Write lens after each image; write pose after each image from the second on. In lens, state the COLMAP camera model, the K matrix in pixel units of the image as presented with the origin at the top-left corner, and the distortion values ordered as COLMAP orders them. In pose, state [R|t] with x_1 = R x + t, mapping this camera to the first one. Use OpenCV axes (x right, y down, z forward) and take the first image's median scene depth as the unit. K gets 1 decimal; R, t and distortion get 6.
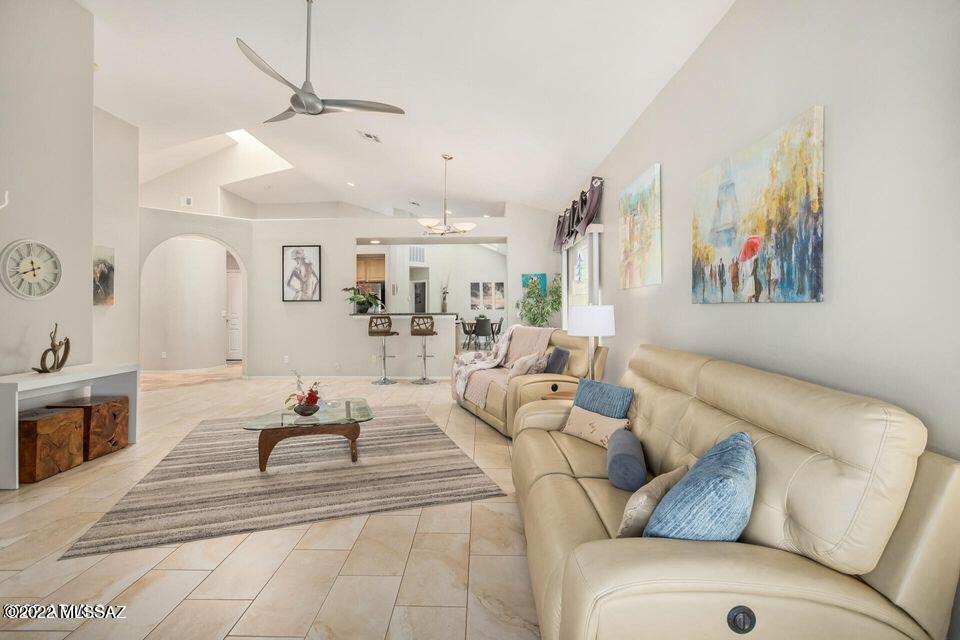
lens RADIAL K [[451.4, 0, 474.2], [0, 451.4, 315.8], [0, 0, 1]] dist [0.011343, -0.003062]
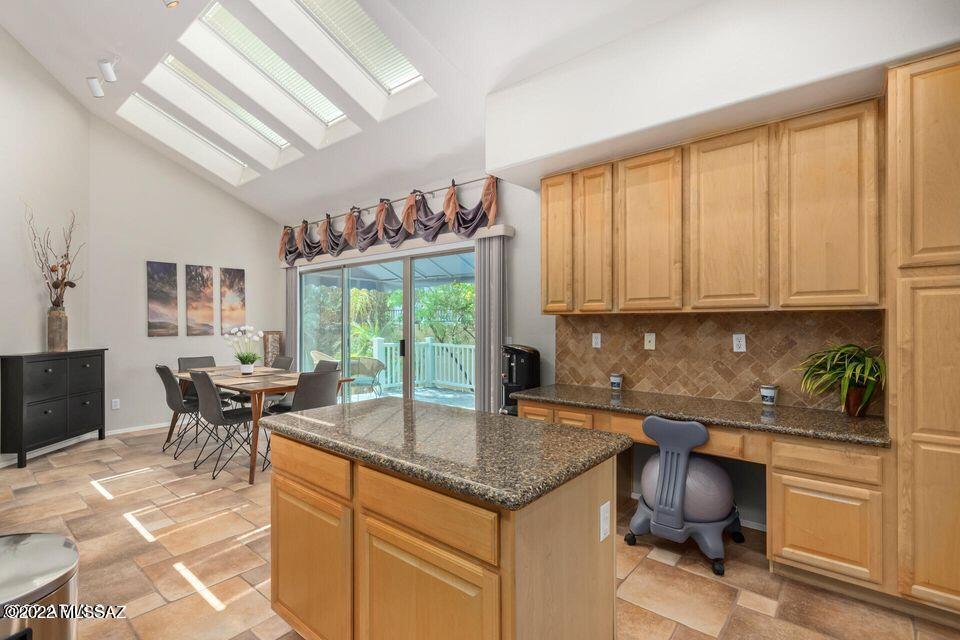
lens RADIAL K [[451.4, 0, 474.7], [0, 451.4, 322.3], [0, 0, 1]] dist [0.011343, -0.003062]
pose [[0.625674, 0.002514, 0.780081, -0.127990], [0.018359, 0.999670, -0.017946, -0.015272], [-0.779869, 0.025549, 0.625422, 0.602531]]
